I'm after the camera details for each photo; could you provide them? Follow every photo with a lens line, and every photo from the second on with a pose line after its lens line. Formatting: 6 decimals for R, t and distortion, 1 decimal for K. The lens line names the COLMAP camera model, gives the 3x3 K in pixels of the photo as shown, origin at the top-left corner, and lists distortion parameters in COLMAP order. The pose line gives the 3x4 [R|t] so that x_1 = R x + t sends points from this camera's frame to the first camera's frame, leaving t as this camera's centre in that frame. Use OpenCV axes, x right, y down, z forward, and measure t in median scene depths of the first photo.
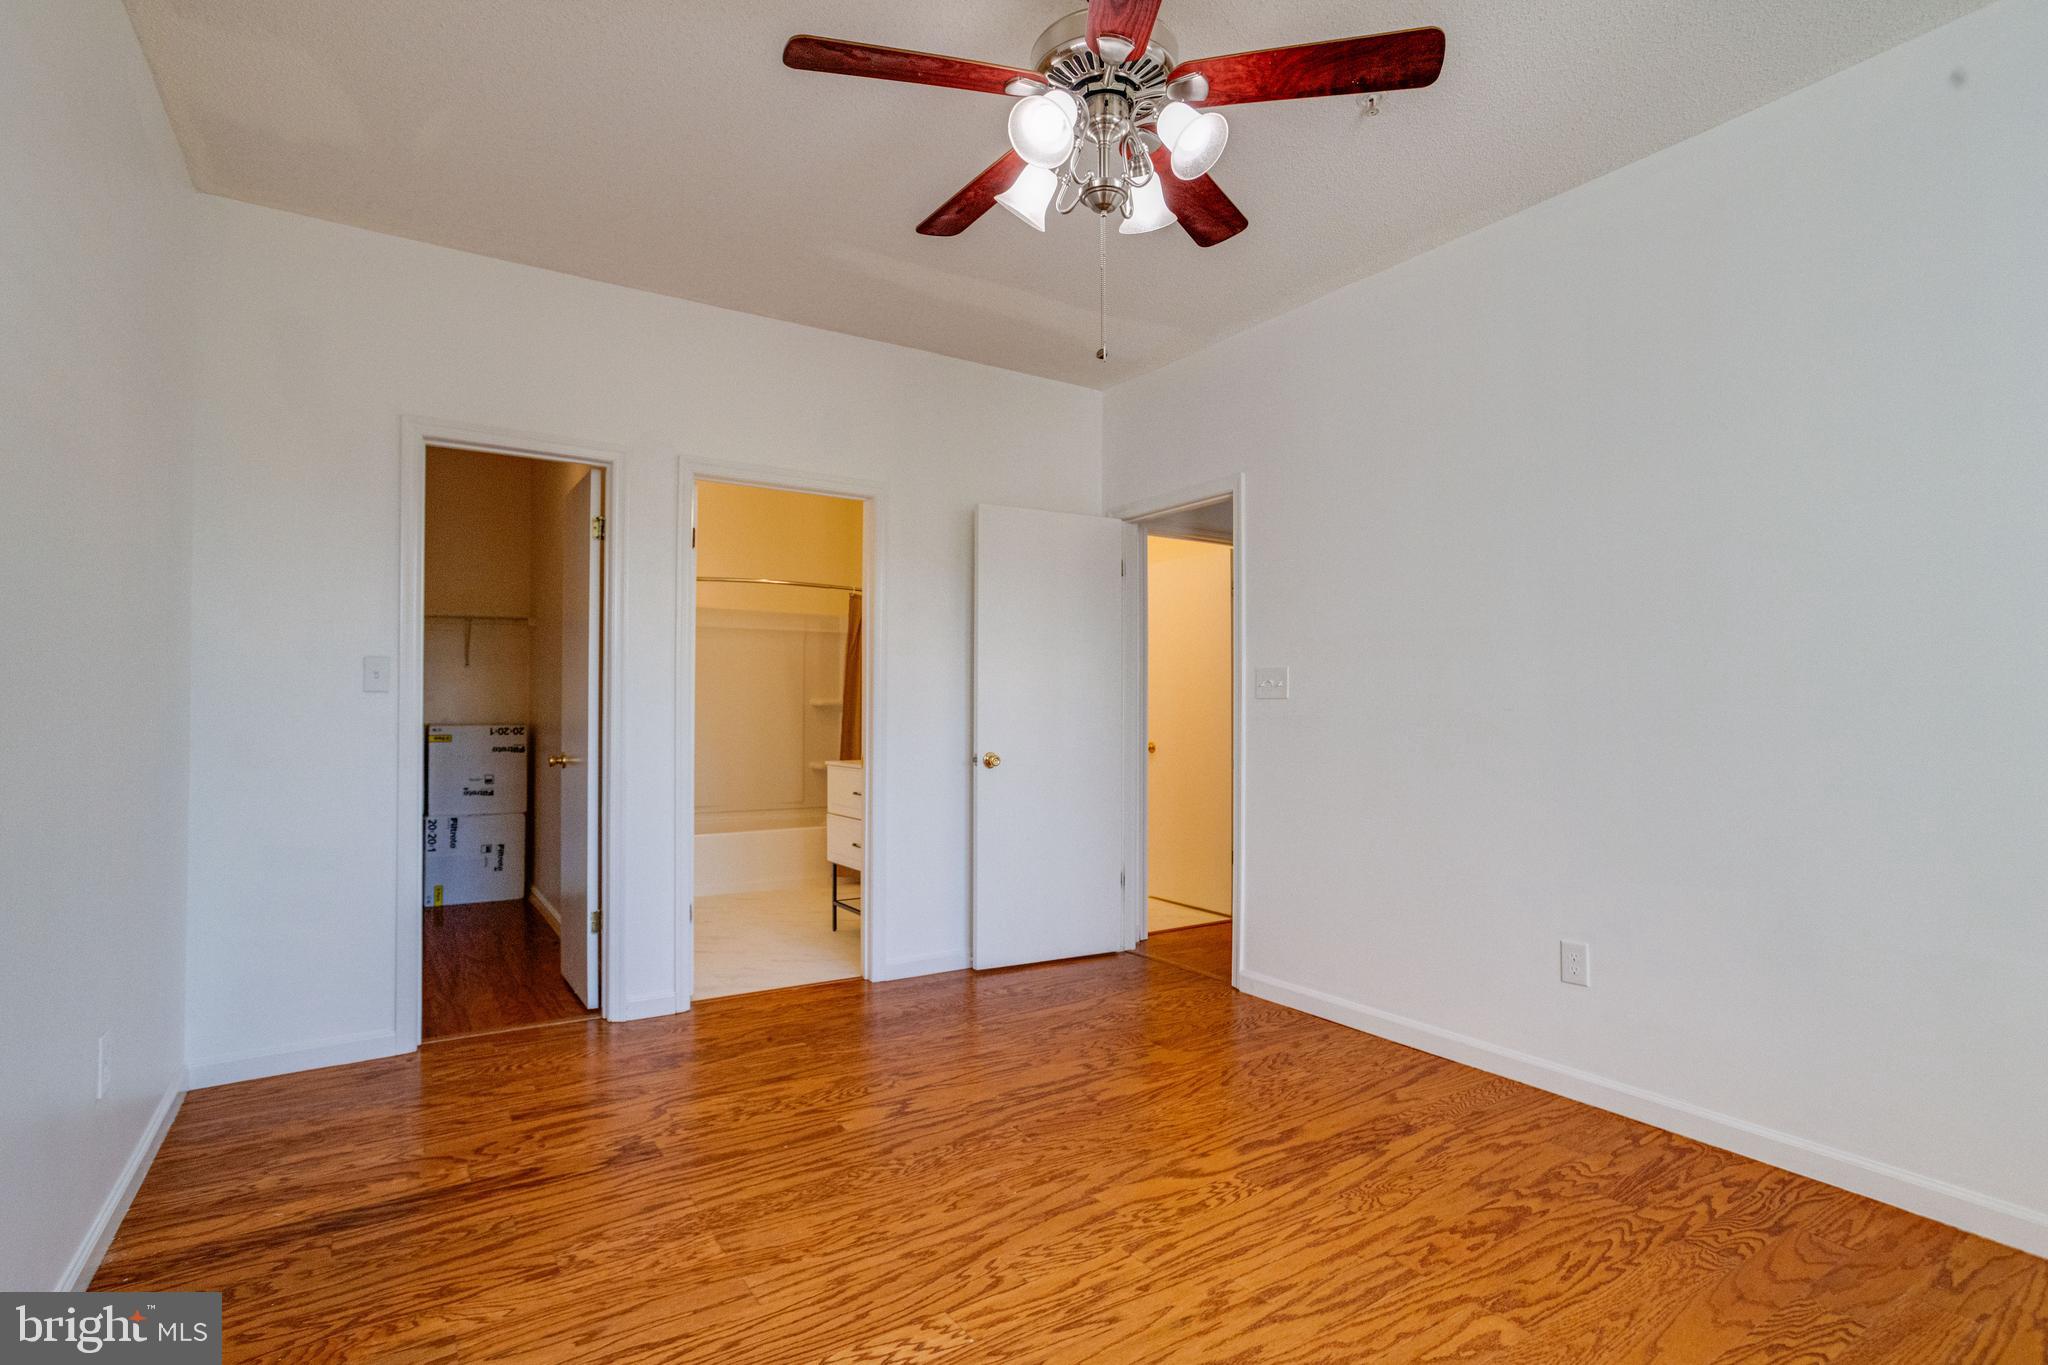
lens RADIAL K [[1005.8, 0, 1019.4], [0, 1005.8, 645.1], [0, 0, 1]] dist [-0.020775, 0.022236]
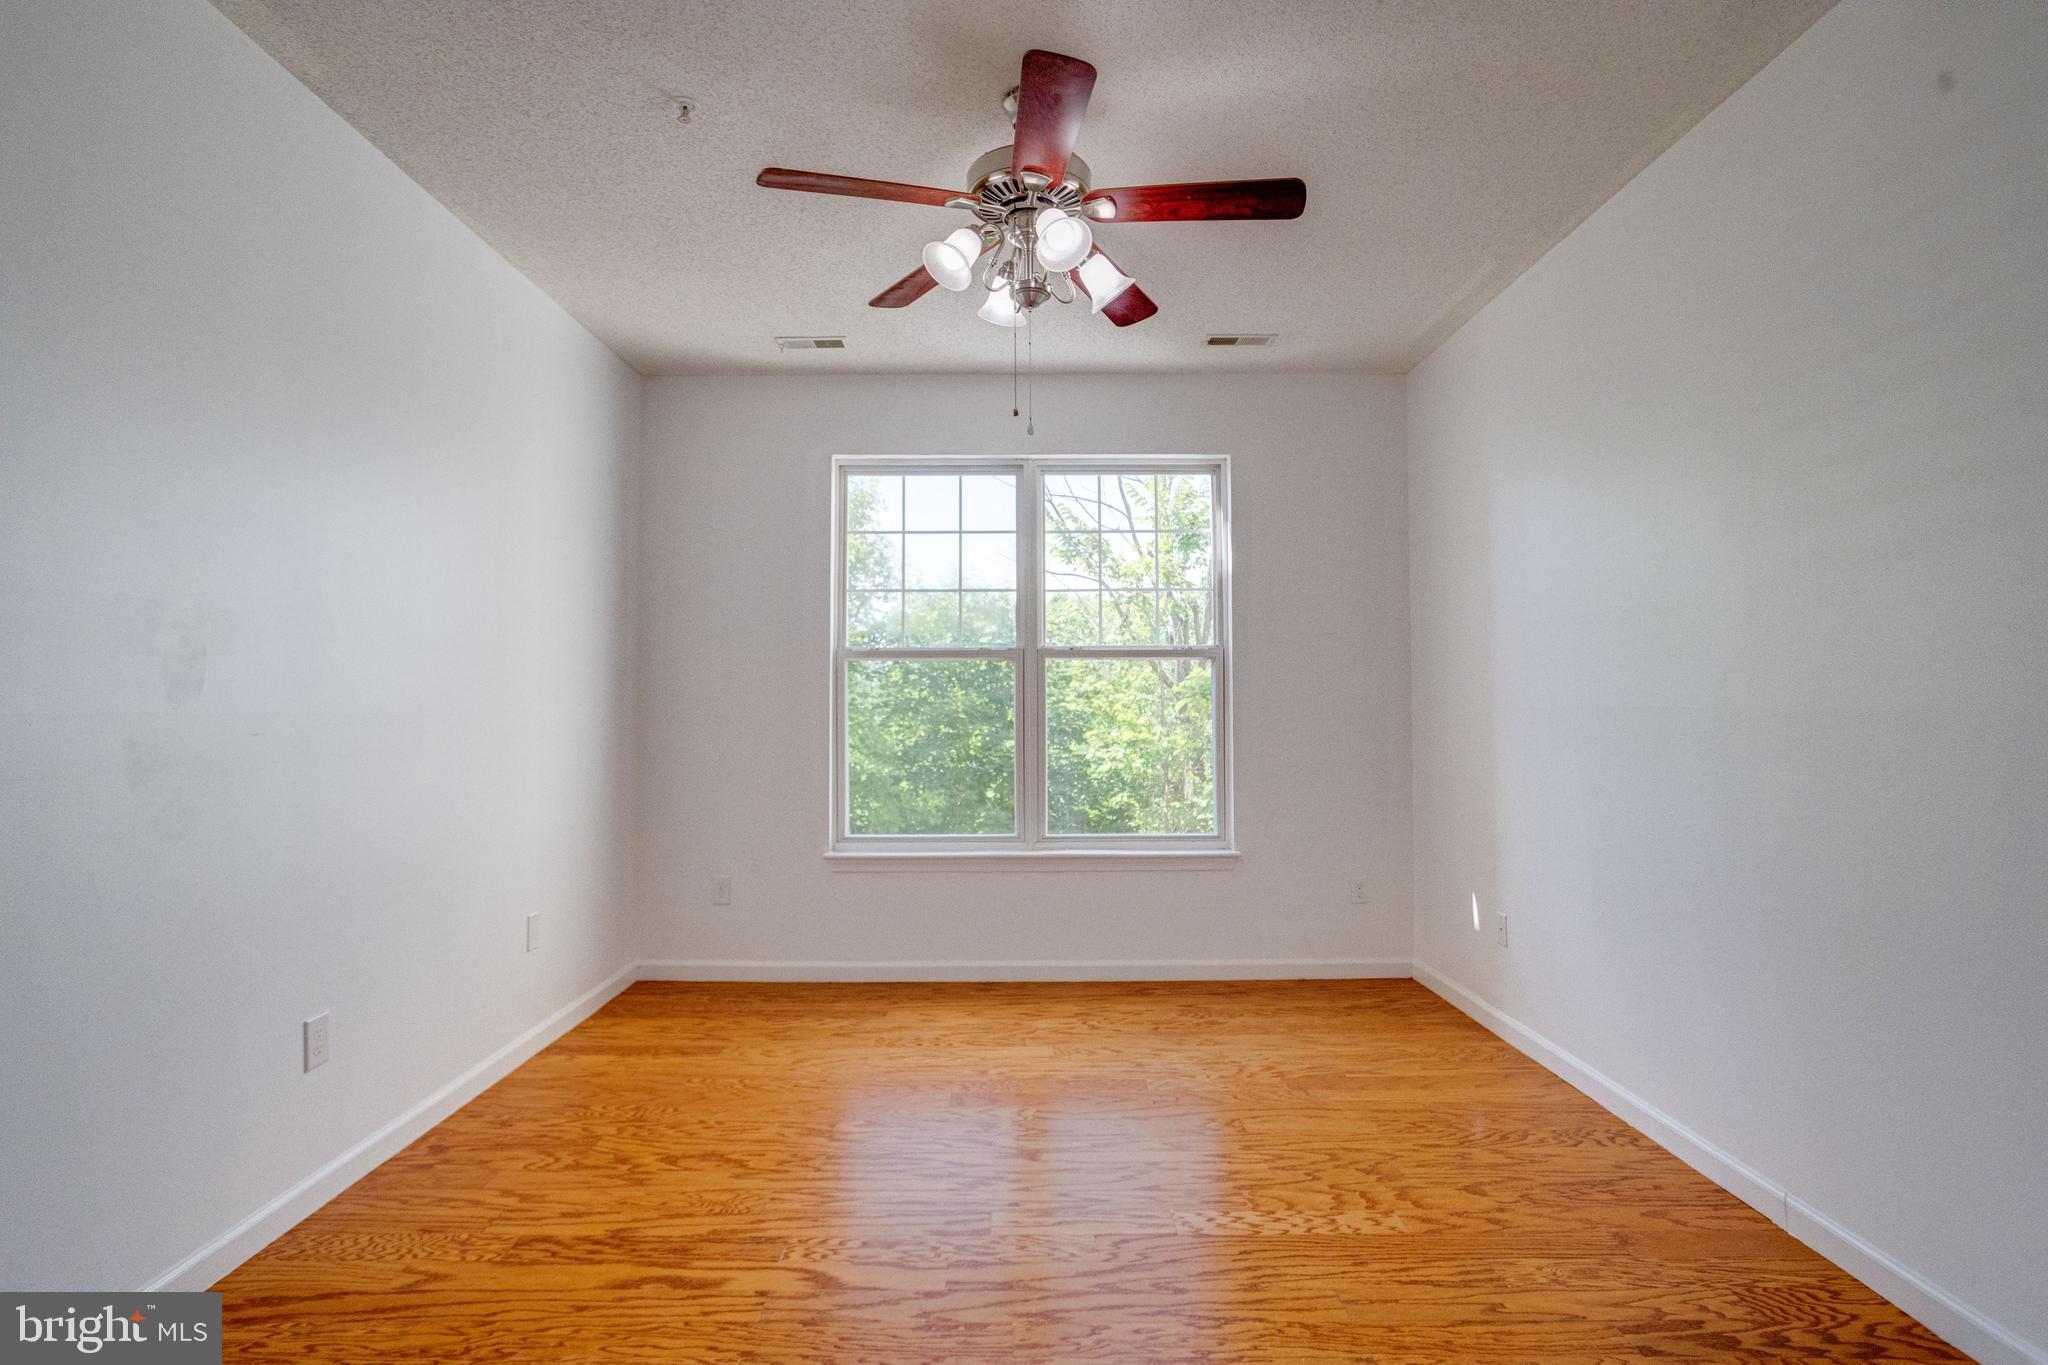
lens RADIAL K [[1005.8, 0, 1019.4], [0, 1005.8, 645.1], [0, 0, 1]] dist [-0.020775, 0.022236]
pose [[-0.839365, 0.035413, 0.542413, -0.499664], [-0.033193, 0.992674, -0.116175, 0.097197], [-0.542554, -0.115517, -0.832041, 1.849437]]
